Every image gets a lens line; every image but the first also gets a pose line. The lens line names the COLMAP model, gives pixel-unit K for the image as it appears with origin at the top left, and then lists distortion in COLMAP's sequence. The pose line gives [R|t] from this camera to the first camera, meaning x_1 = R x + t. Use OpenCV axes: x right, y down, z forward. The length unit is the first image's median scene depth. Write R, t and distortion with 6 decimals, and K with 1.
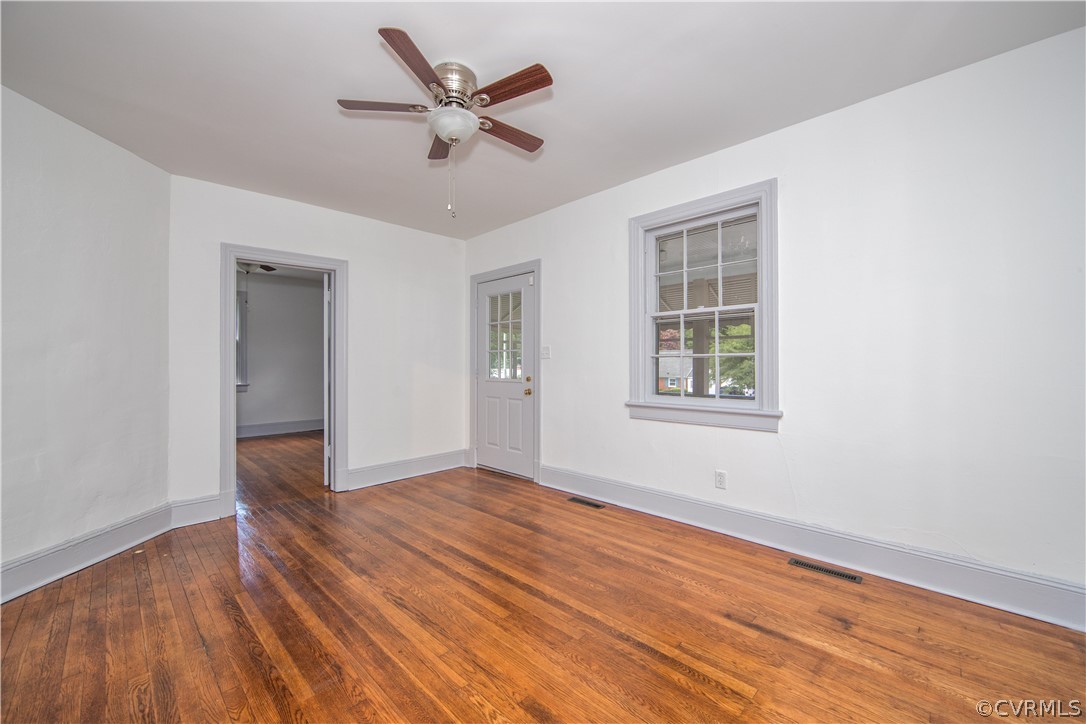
lens RADIAL K [[438.3, 0, 548.4], [0, 438.3, 363.5], [0, 0, 1]] dist [-0.011232, 0.001658]
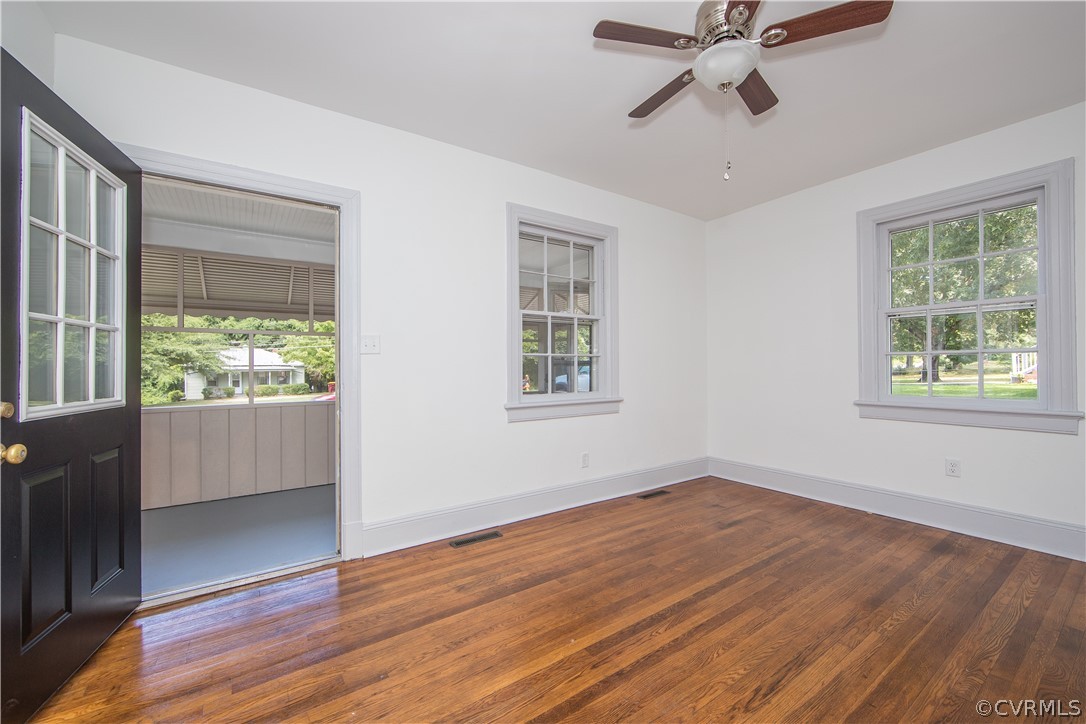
lens RADIAL K [[438.3, 0, 551.3], [0, 438.3, 362.0], [0, 0, 1]] dist [-0.011232, 0.001658]
pose [[0.181640, 0.007434, 0.983337, -0.876959], [0.000890, 0.999970, -0.007724, 0.009021], [-0.983365, 0.002279, 0.181628, 0.958924]]
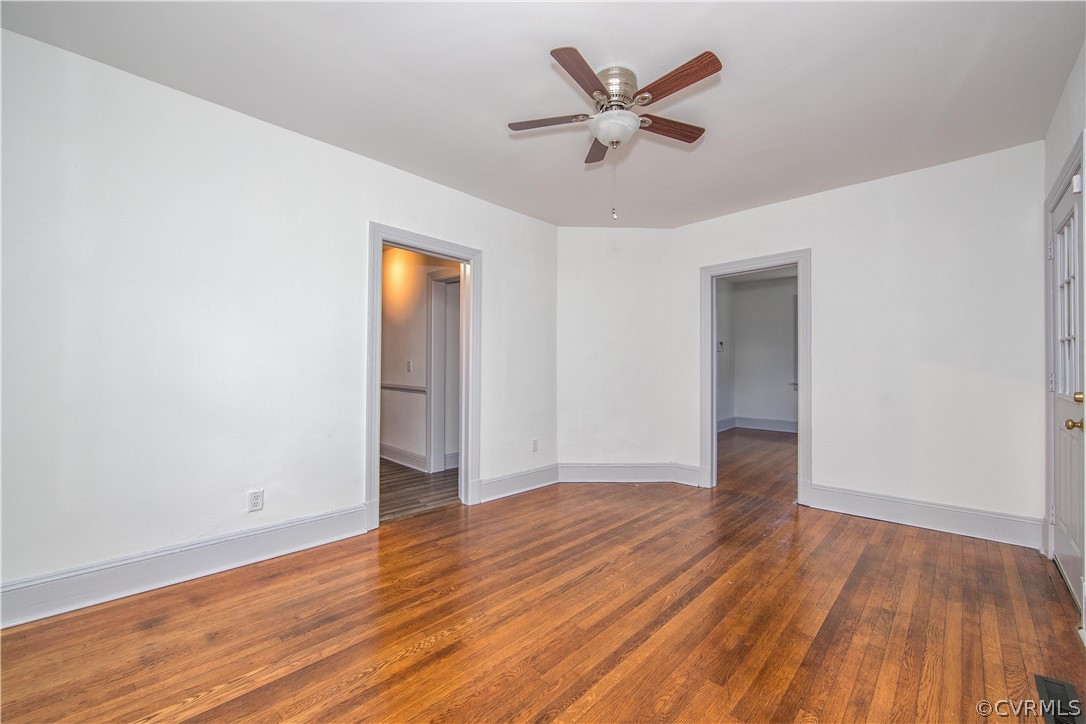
lens RADIAL K [[438.3, 0, 543.6], [0, 438.3, 367.1], [0, 0, 1]] dist [-0.011232, 0.001658]
pose [[0.001221, 0.009291, -0.999956, 0.641045], [0.002632, 0.999953, 0.009294, -0.005622], [0.999996, -0.002643, 0.001197, 0.681535]]
